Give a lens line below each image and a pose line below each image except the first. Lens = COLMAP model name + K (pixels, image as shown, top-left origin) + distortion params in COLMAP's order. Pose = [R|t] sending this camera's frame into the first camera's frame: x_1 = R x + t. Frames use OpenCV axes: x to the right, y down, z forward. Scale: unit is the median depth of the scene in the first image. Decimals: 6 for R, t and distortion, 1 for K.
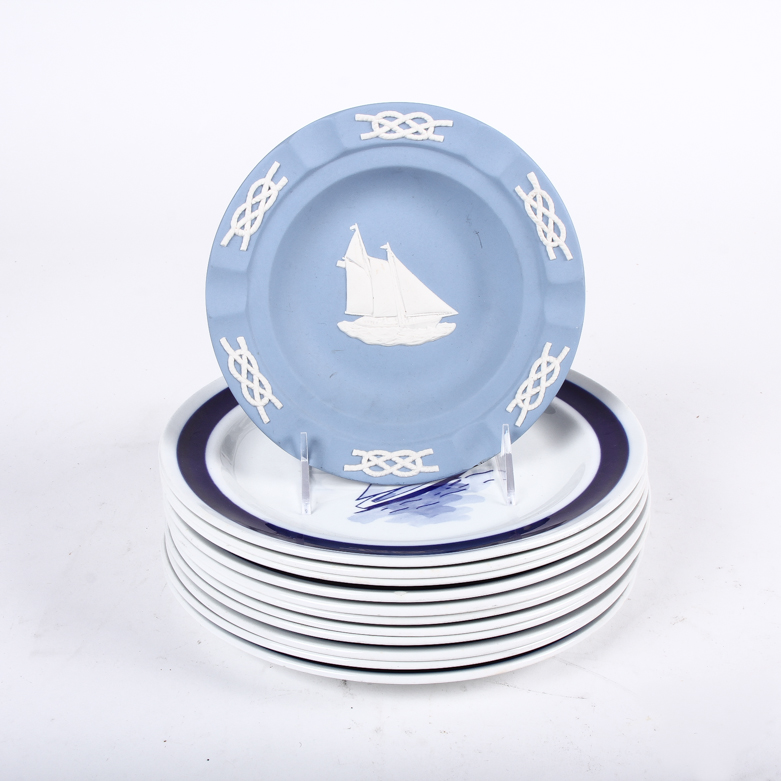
lens RADIAL K [[1366.7, 0, 391.3], [0, 1366.7, 388.7], [0, 0, 1]] dist [-0.094720, 0.000000]
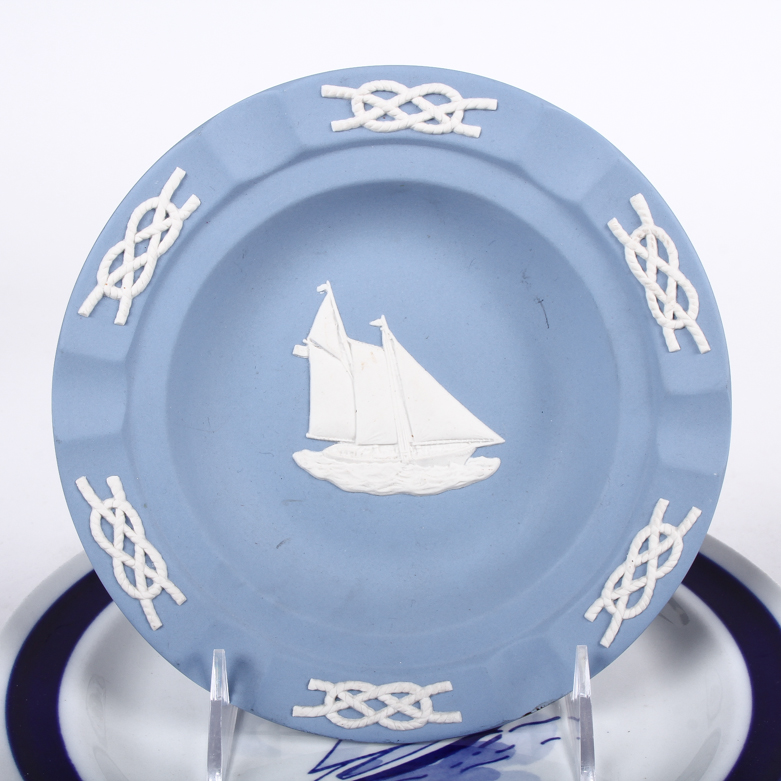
lens RADIAL K [[1366.7, 0, 390.0], [0, 1366.7, 393.3], [0, 0, 1]] dist [-0.094720, 0.000000]
pose [[0.996771, 0.023166, -0.076882, 0.046048], [-0.027088, 0.998363, -0.050371, -0.046376], [0.075590, 0.052291, 0.995767, 0.438726]]
